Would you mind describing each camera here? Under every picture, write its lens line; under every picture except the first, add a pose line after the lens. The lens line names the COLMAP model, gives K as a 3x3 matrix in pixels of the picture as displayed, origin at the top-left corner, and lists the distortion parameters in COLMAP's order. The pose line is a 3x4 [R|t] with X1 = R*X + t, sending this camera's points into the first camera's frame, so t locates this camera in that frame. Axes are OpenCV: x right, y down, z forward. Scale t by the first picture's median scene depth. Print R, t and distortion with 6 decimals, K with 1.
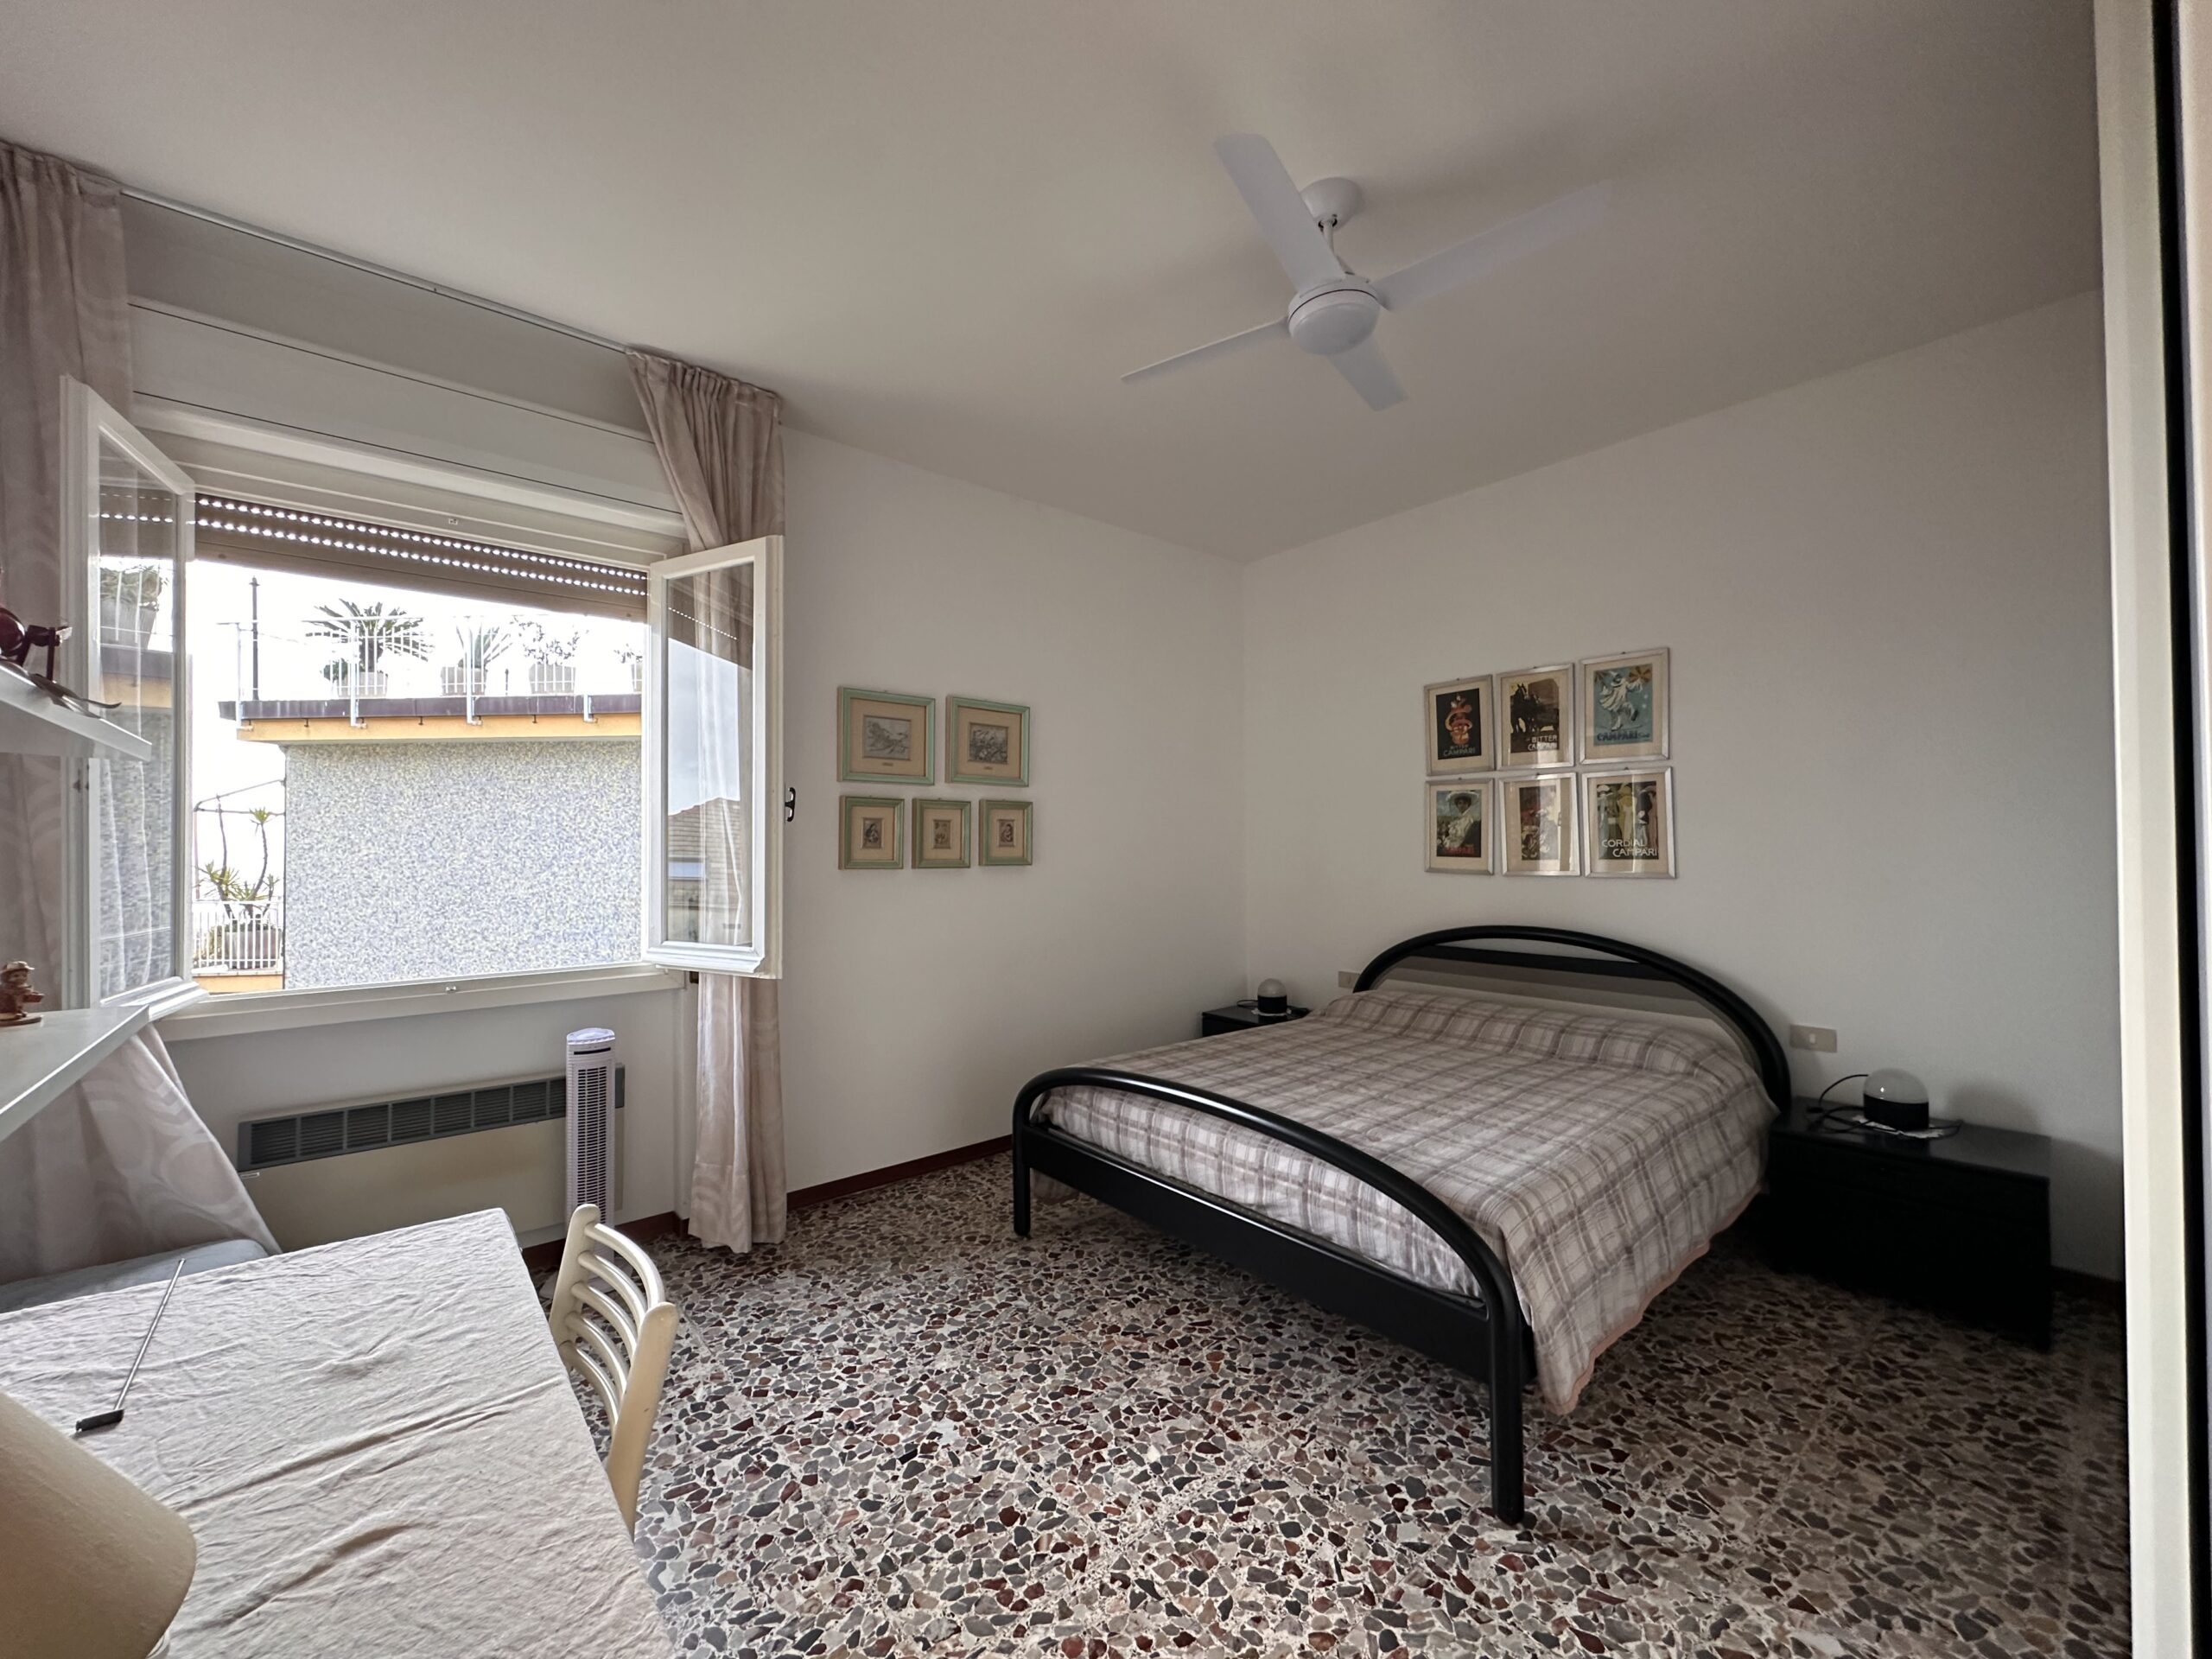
lens RADIAL K [[884.0, 0, 1106.0], [0, 884.0, 829.5], [0, 0, 1]] dist [-0.002398, 0.000481]
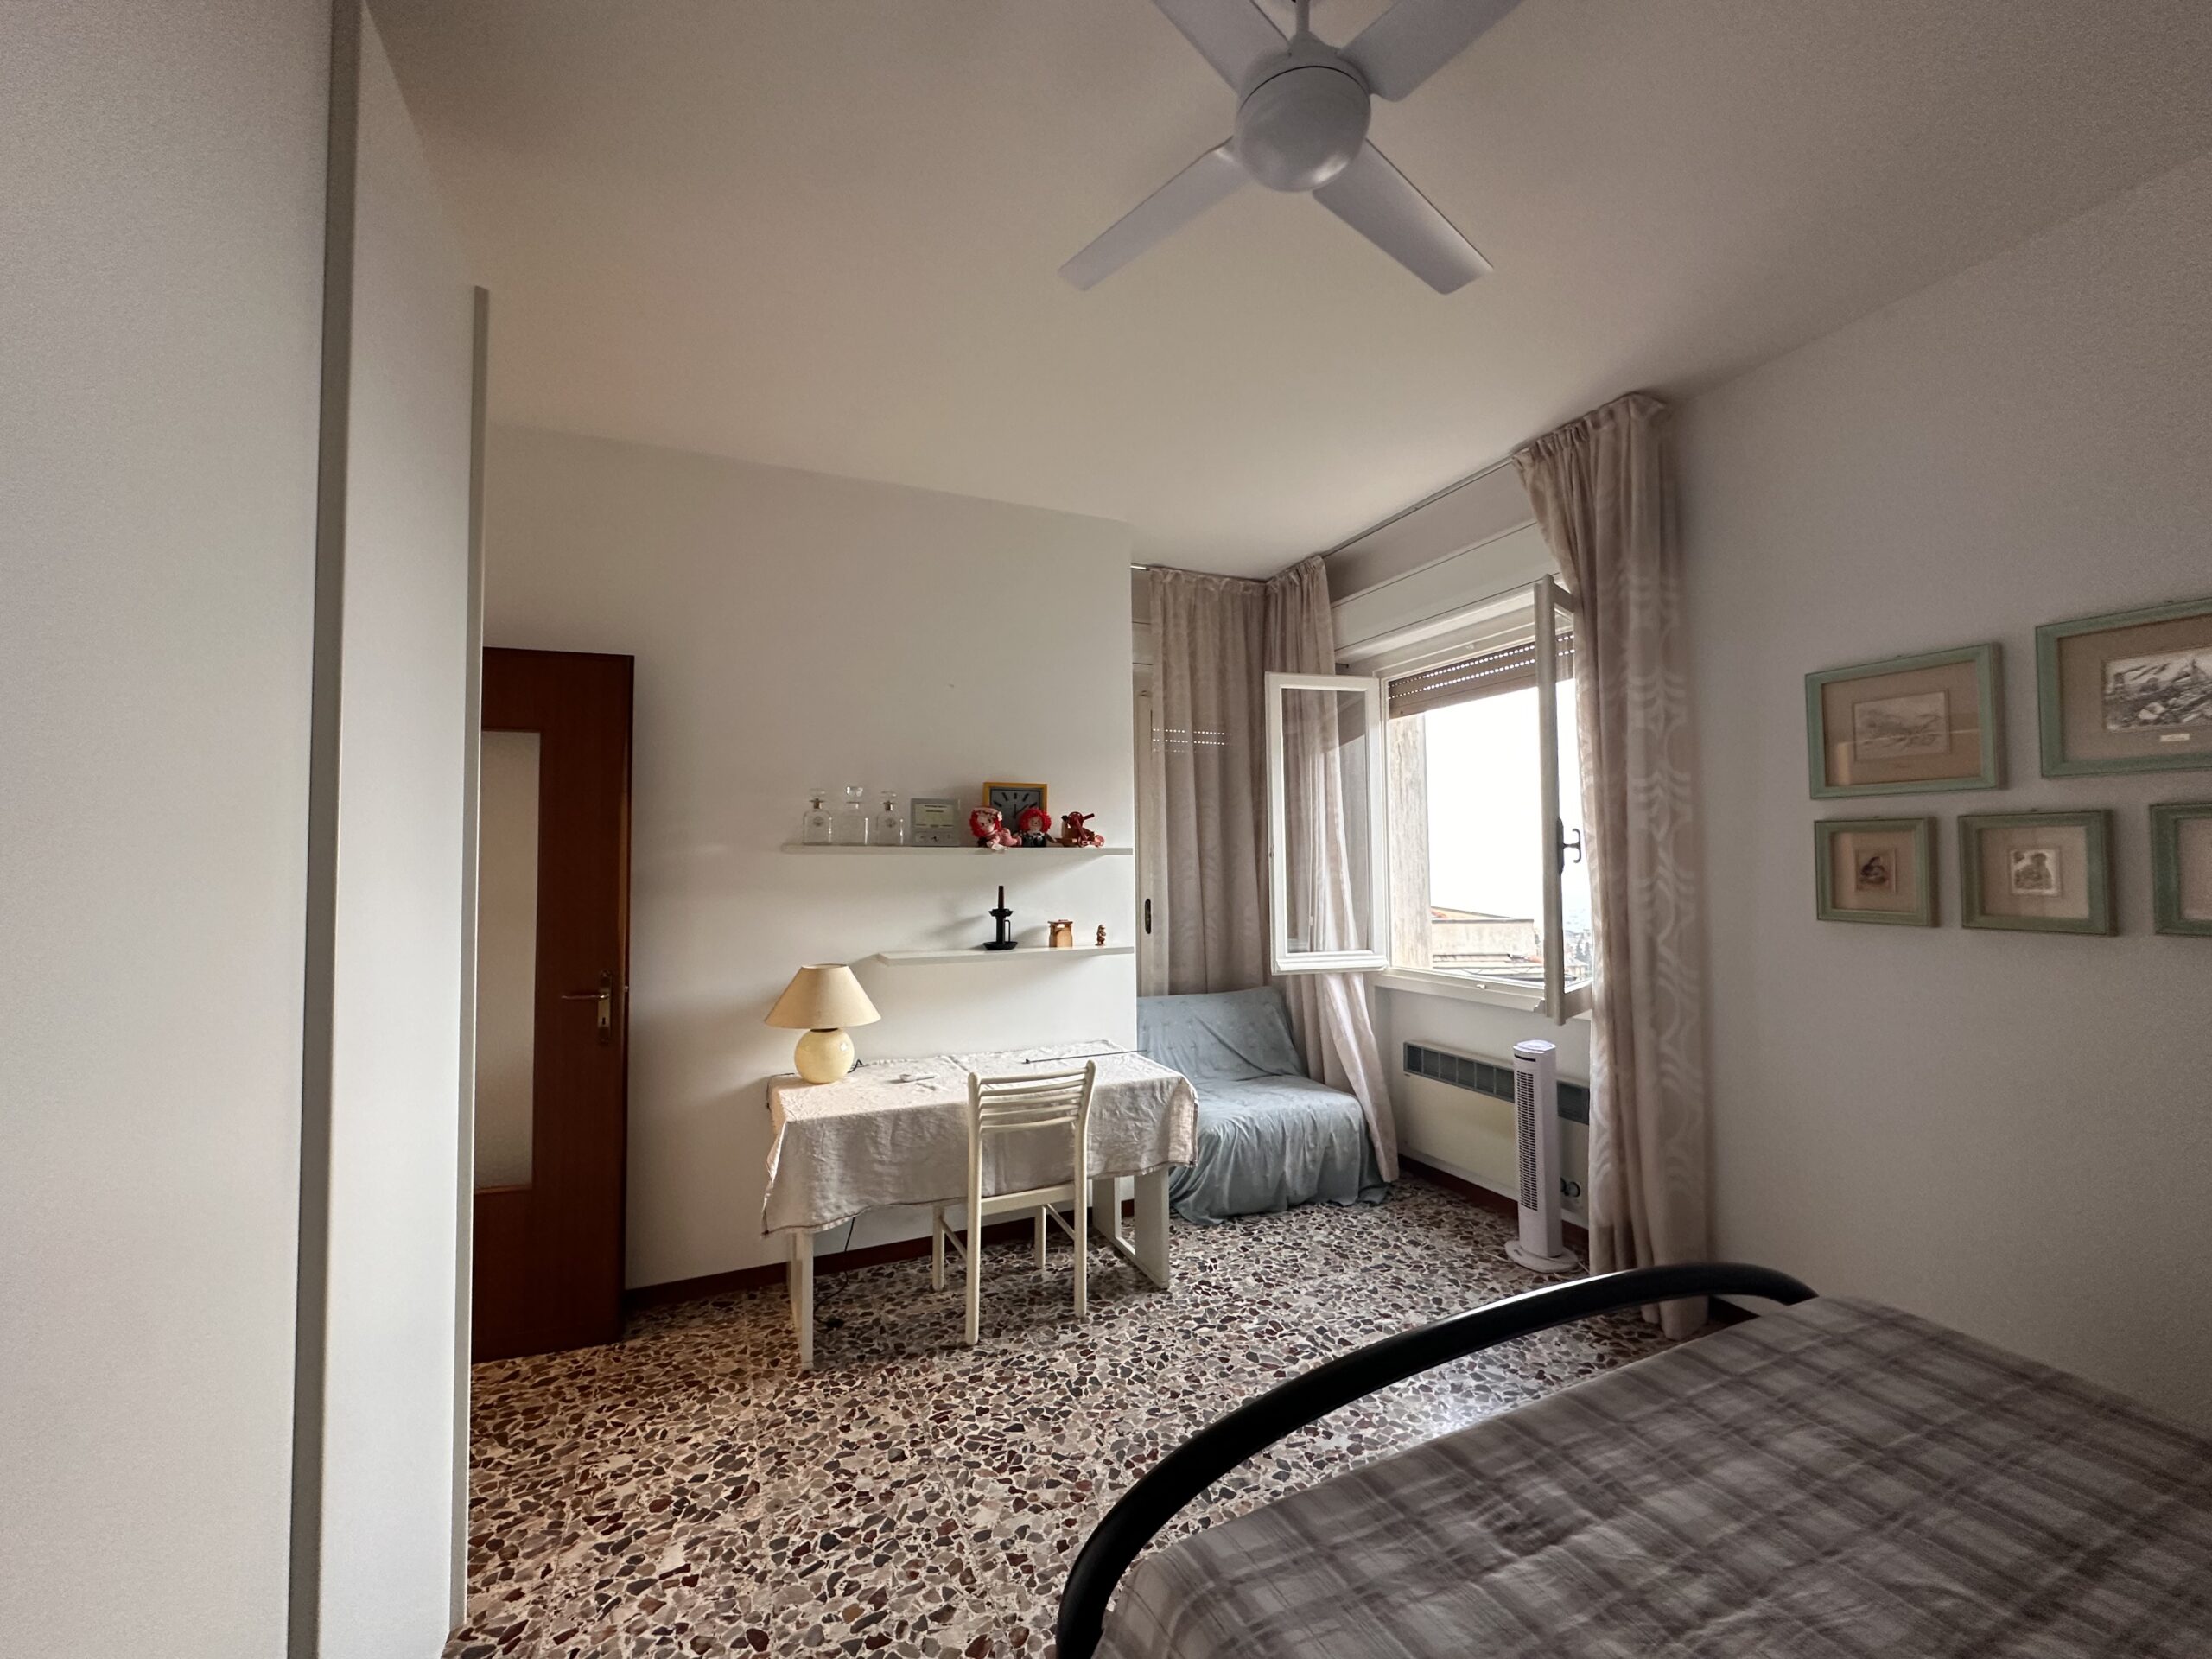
lens RADIAL K [[884.0, 0, 1106.0], [0, 884.0, 829.5], [0, 0, 1]] dist [-0.002398, 0.000481]
pose [[-0.280938, -0.033441, -0.959143, 0.882403], [0.029114, 0.998636, -0.043346, -0.024855], [0.959284, -0.040102, -0.279581, 0.981728]]
